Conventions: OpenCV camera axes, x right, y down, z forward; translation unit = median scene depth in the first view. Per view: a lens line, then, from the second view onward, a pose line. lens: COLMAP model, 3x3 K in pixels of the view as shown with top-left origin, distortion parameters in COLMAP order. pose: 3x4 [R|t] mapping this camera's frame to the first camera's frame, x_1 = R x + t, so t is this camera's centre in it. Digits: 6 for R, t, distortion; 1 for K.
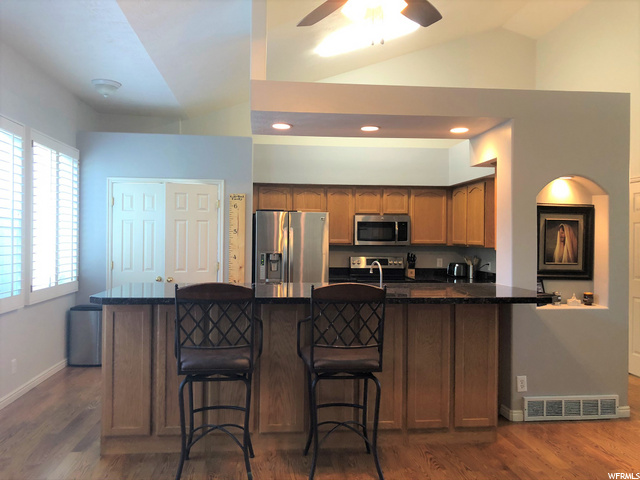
lens RADIAL K [[519.0, 0, 319.3], [0, 519.0, 239.2], [0, 0, 1]] dist [0.016728, -0.020804]
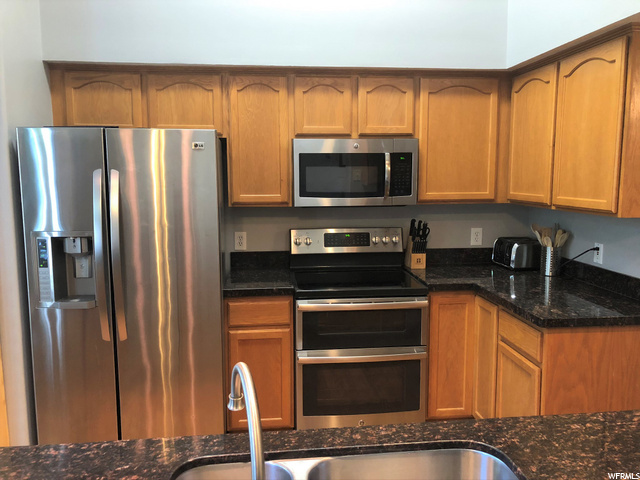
lens RADIAL K [[519.0, 0, 322.6], [0, 519.0, 255.9], [0, 0, 1]] dist [0.016728, -0.020804]
pose [[0.999925, -0.012254, -0.000399, 0.091079], [0.012168, 0.987884, 0.154718, -0.015340], [-0.001502, -0.154712, 0.987959, 0.539212]]
